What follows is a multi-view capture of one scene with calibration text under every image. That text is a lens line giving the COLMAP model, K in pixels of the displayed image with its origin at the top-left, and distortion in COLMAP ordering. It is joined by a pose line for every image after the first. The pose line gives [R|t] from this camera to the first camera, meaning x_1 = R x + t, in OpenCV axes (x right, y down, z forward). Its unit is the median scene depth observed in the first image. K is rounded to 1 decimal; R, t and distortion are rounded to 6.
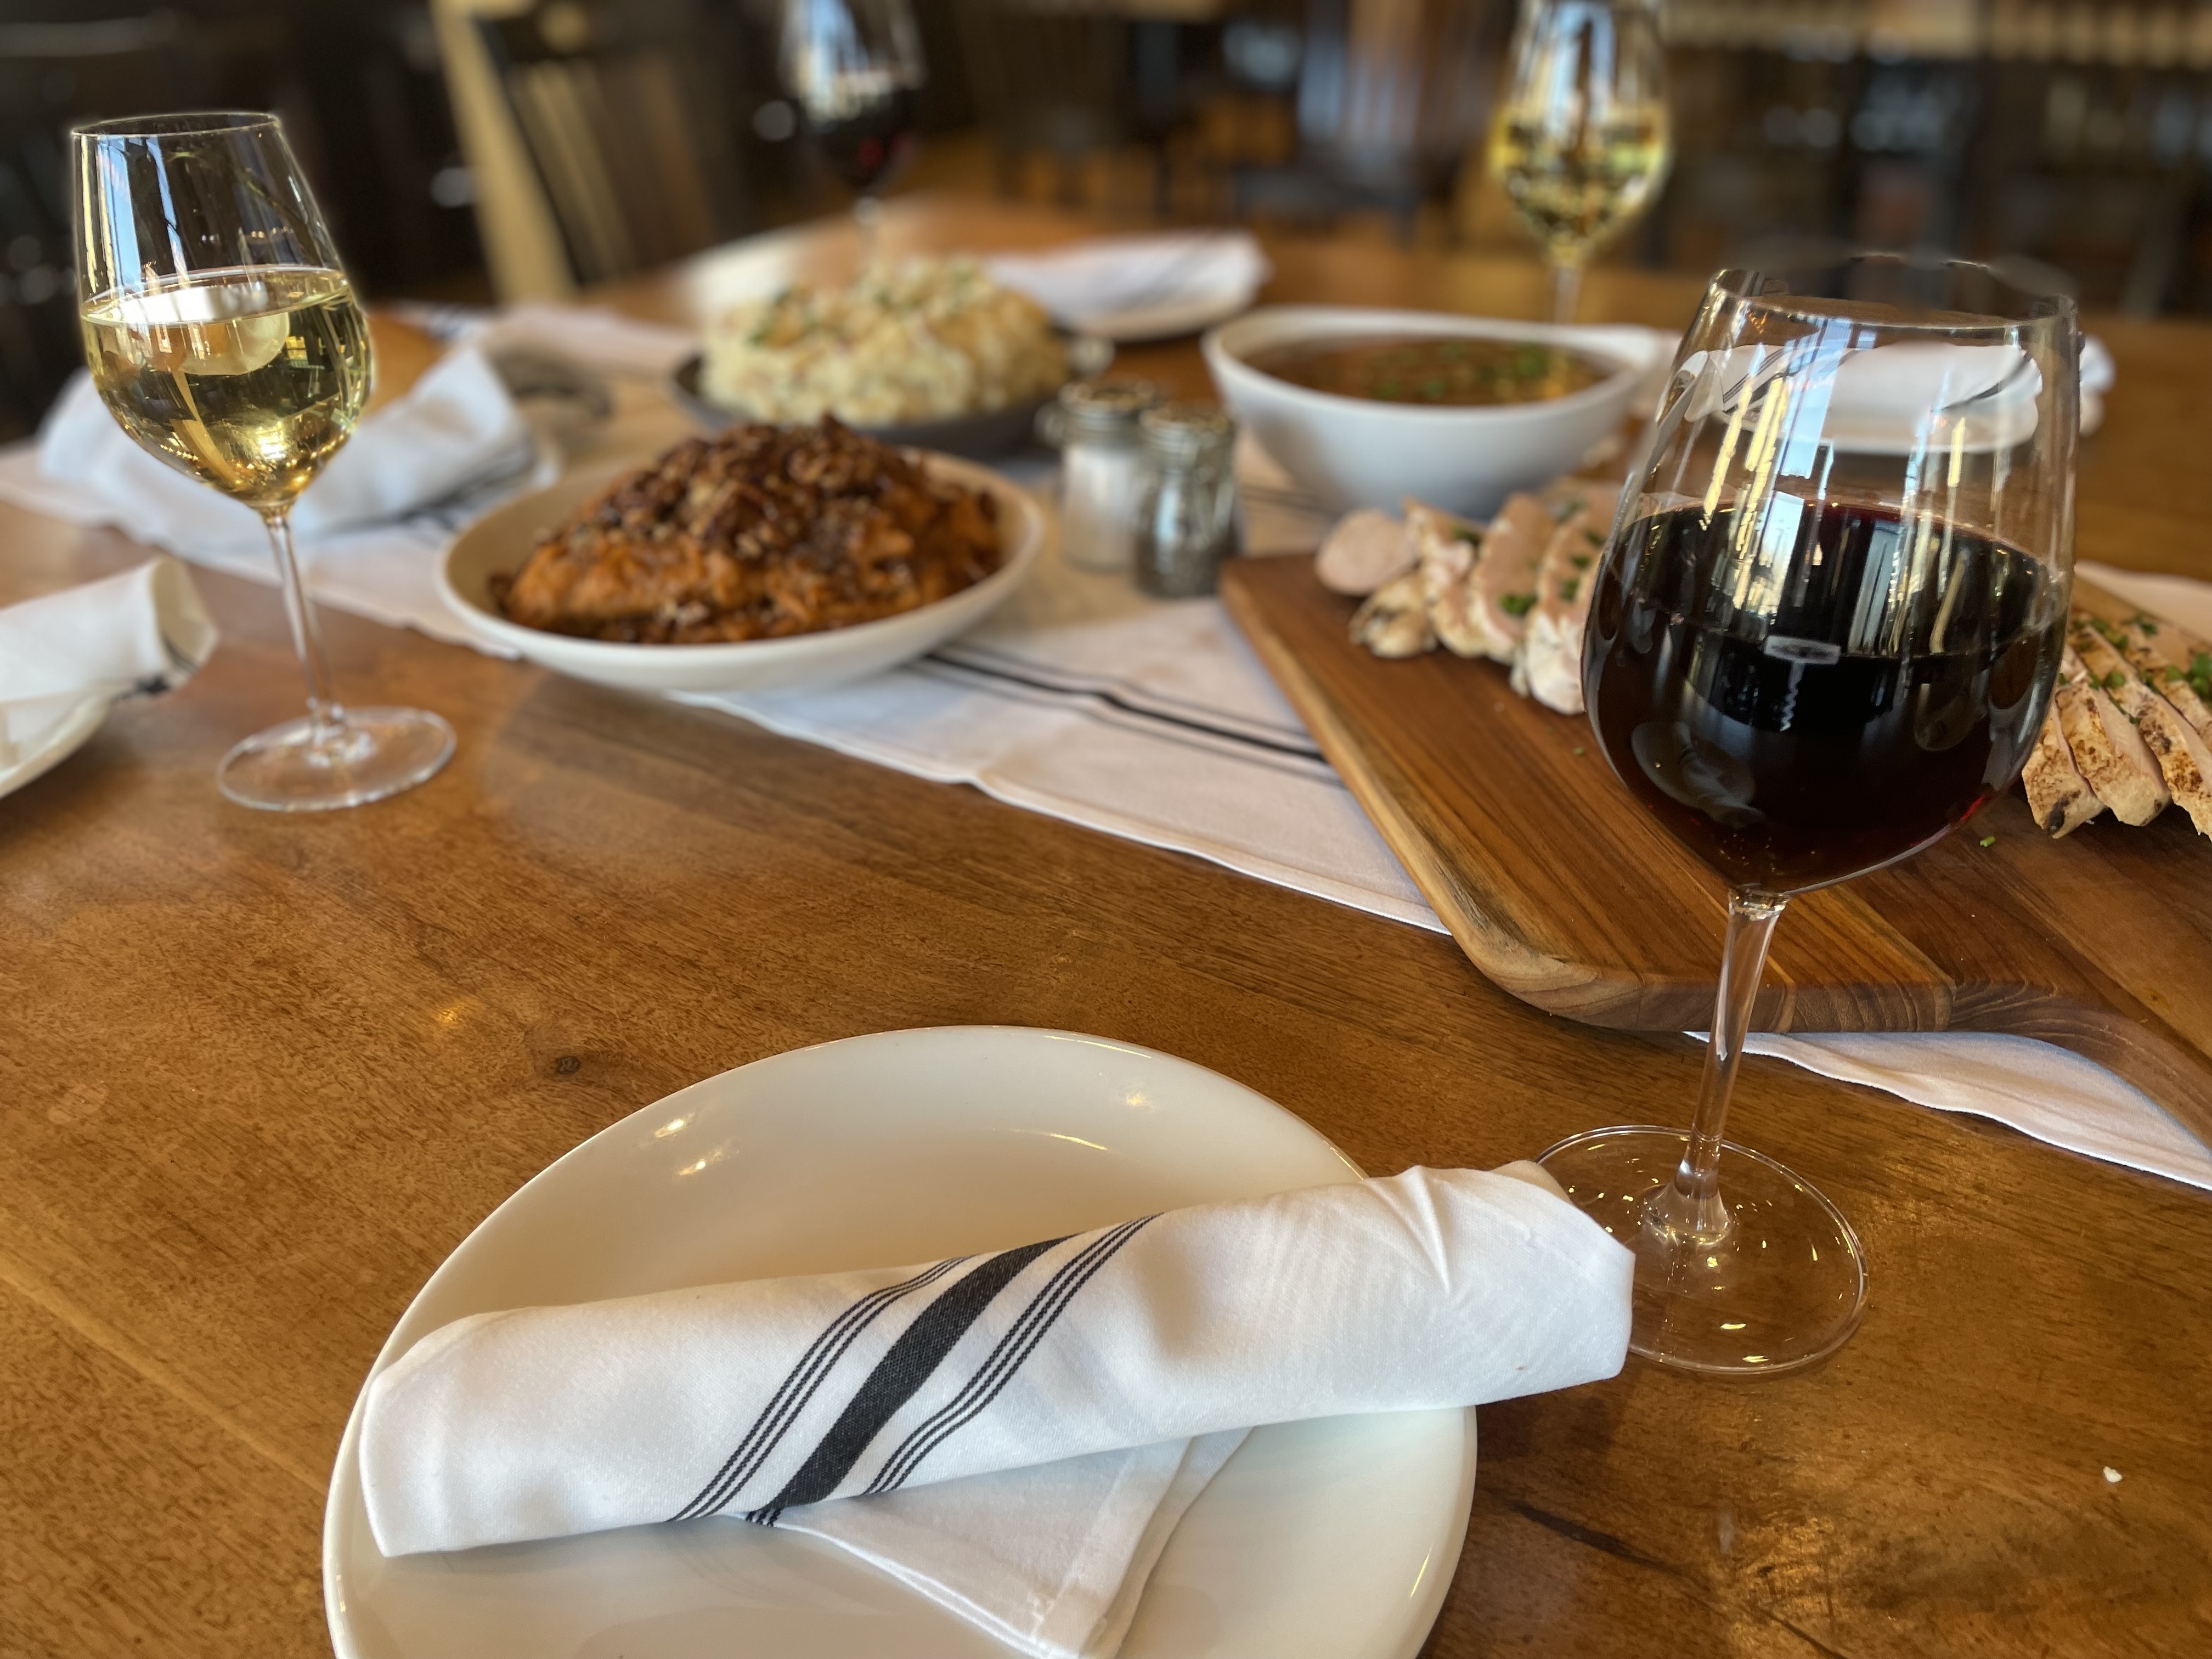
lens RADIAL K [[1676.3, 0, 1106.0], [0, 1676.3, 829.5], [0, 0, 1]] dist [0.097892, -0.123975]
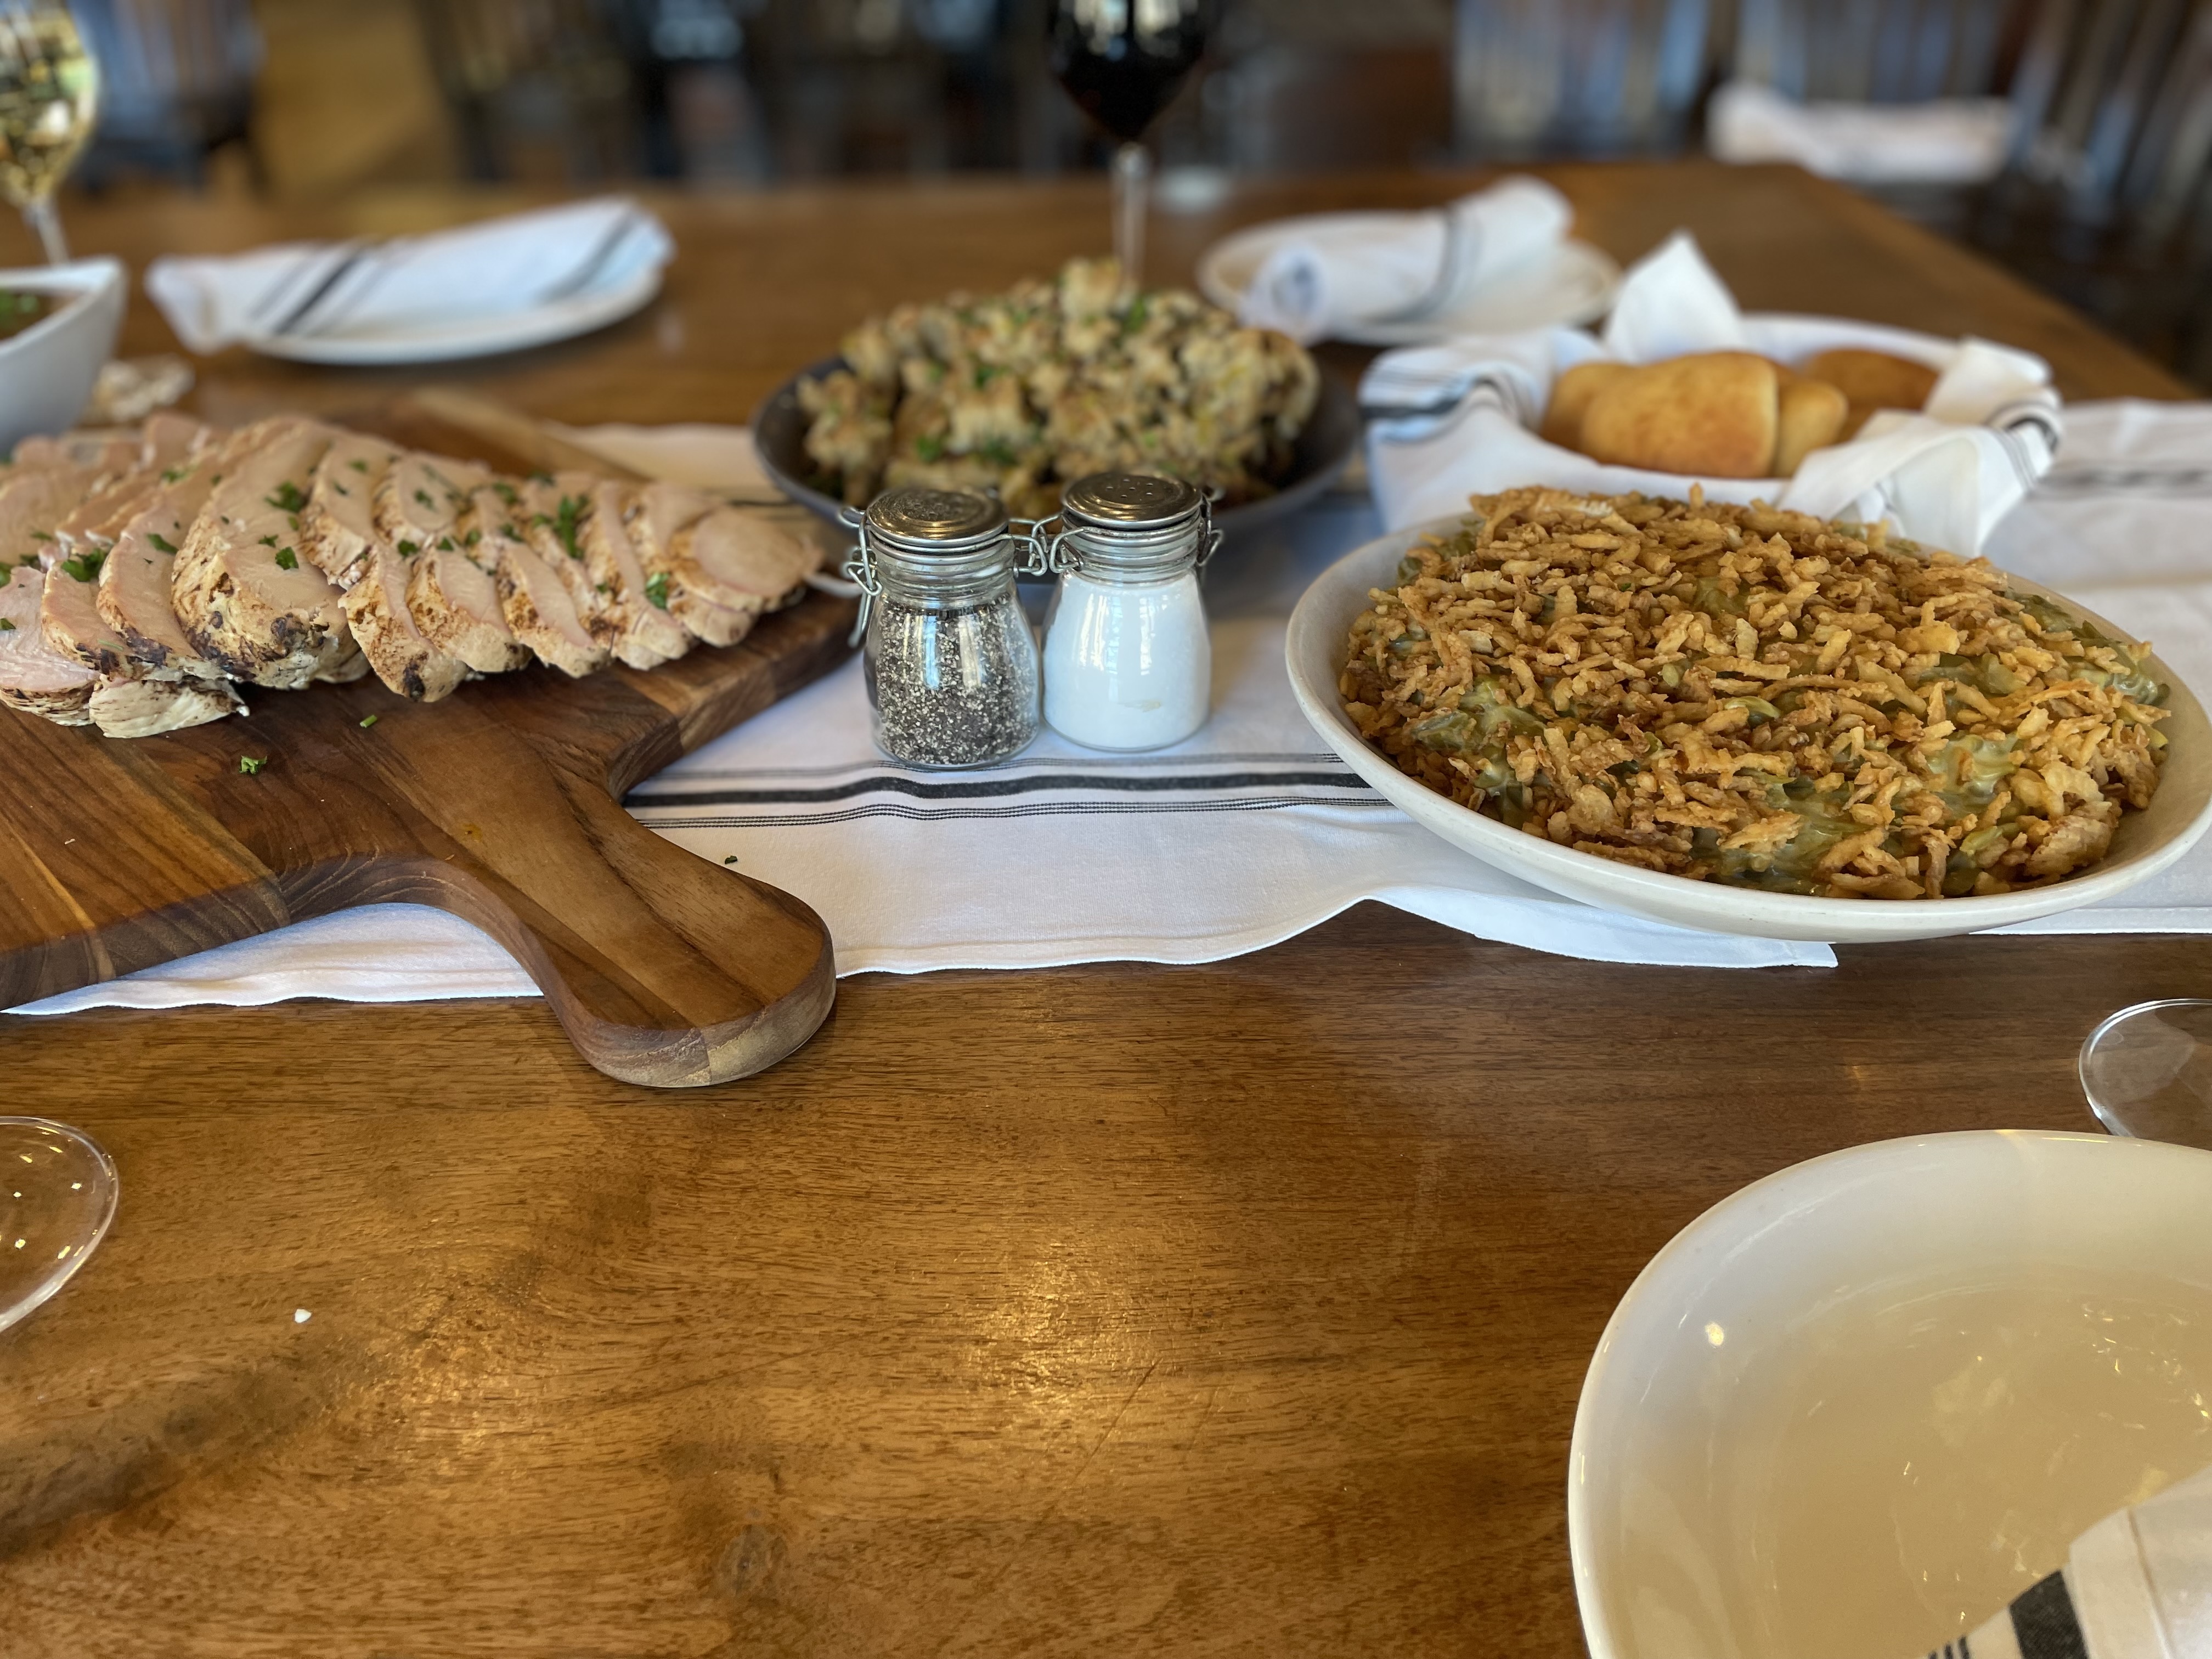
lens RADIAL K [[1676.3, 0, 1106.0], [0, 1676.3, 829.5], [0, 0, 1]] dist [0.097892, -0.123975]
pose [[0.841705, -0.288719, 0.456261, 0.419821], [0.273941, 0.956541, 0.099930, 0.089529], [-0.465284, 0.040877, 0.884217, -0.087179]]
